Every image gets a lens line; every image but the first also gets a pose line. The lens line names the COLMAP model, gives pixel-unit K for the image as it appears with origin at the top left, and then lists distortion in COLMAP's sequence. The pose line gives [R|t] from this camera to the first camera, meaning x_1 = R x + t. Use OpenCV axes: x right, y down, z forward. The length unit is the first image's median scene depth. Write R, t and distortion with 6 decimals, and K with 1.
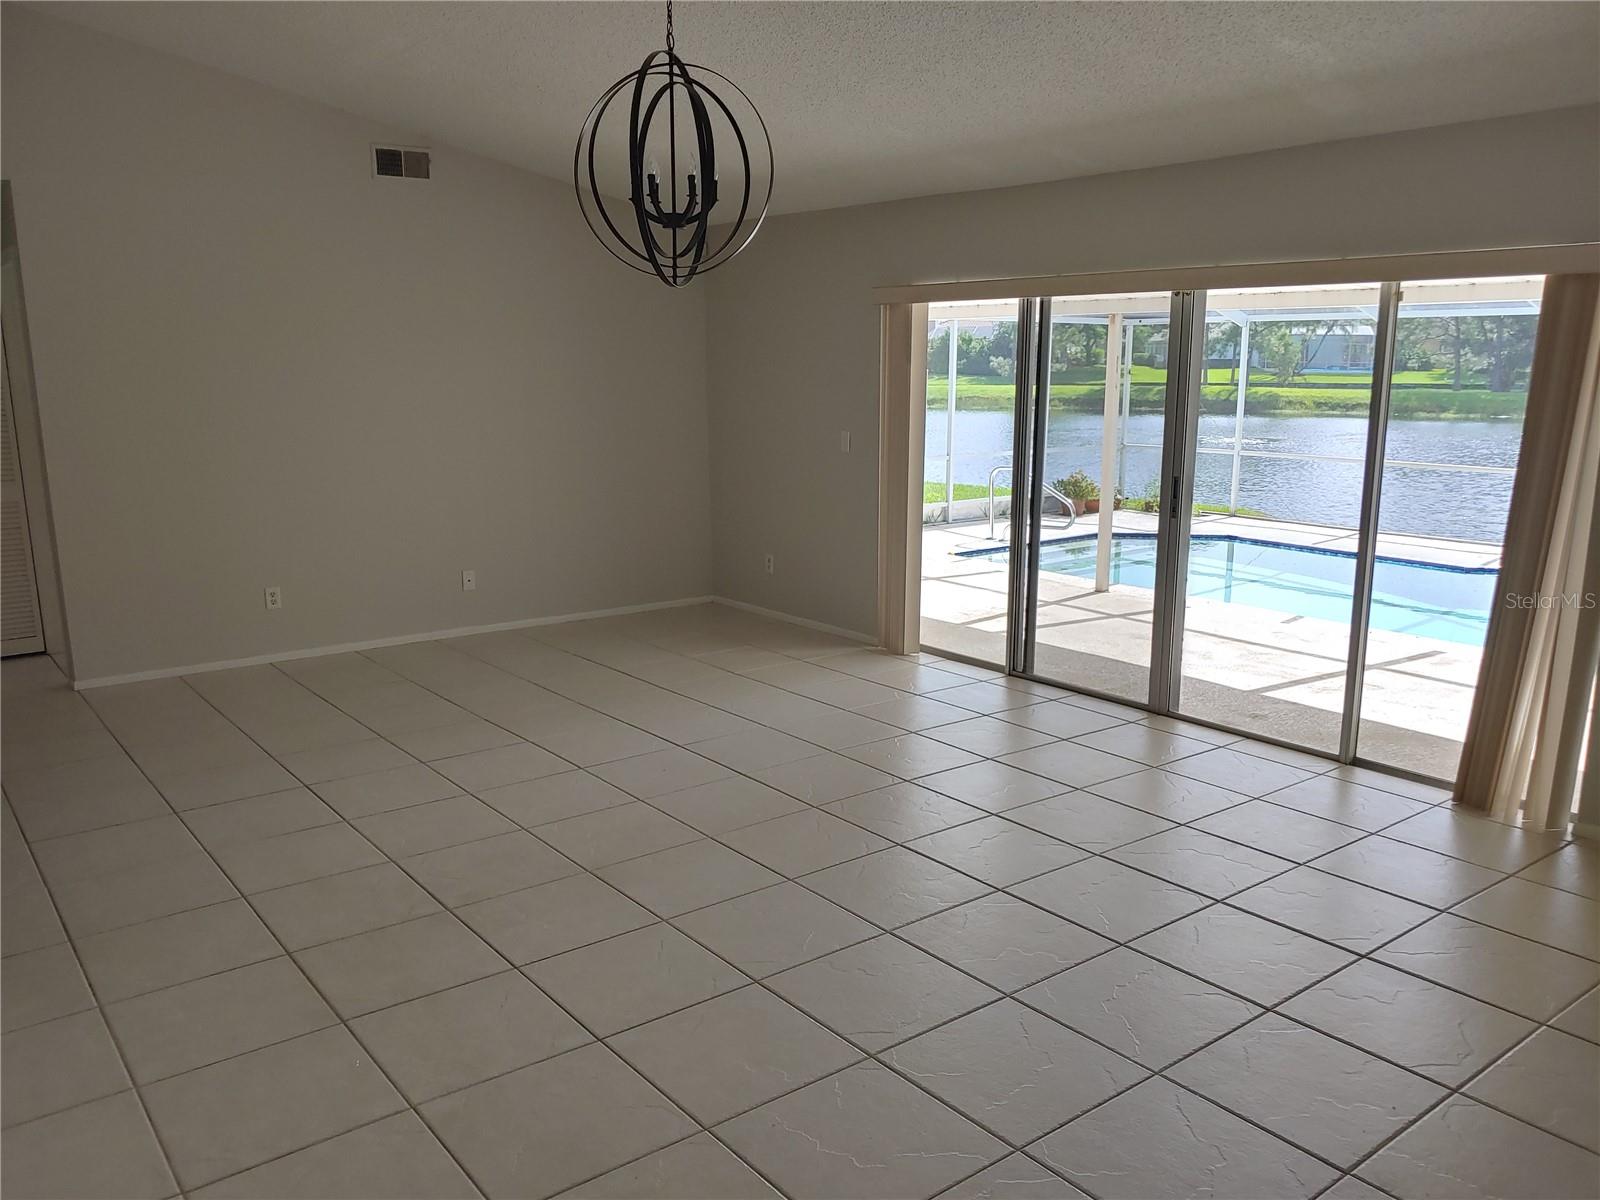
lens RADIAL K [[1253.0, 0, 800.0], [0, 1253.0, 600.0], [0, 0, 1]] dist [-0.027982, -0.004868]
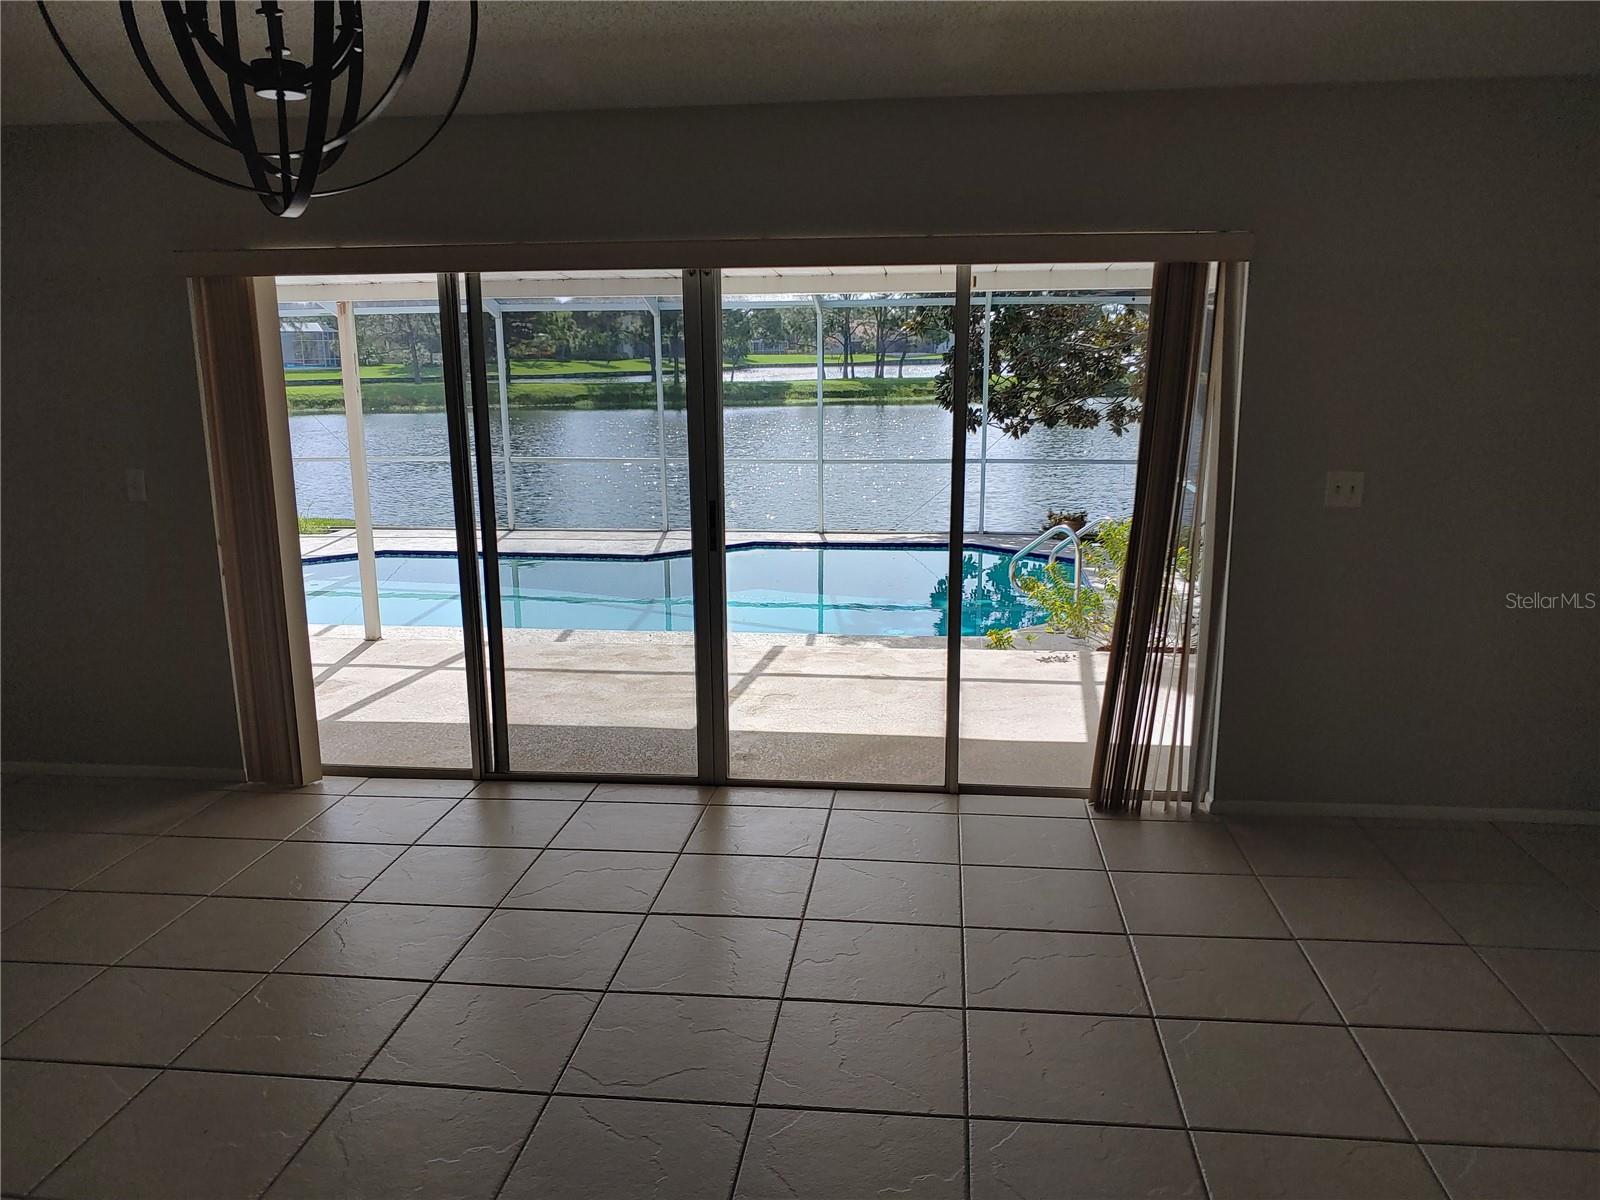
lens RADIAL K [[1253.0, 0, 800.0], [0, 1253.0, 600.0], [0, 0, 1]] dist [-0.027982, -0.004868]
pose [[0.691838, -0.146582, 0.707018, -0.207695], [0.145096, 0.987427, 0.062737, -0.063695], [-0.707324, 0.059182, 0.704407, 0.325085]]
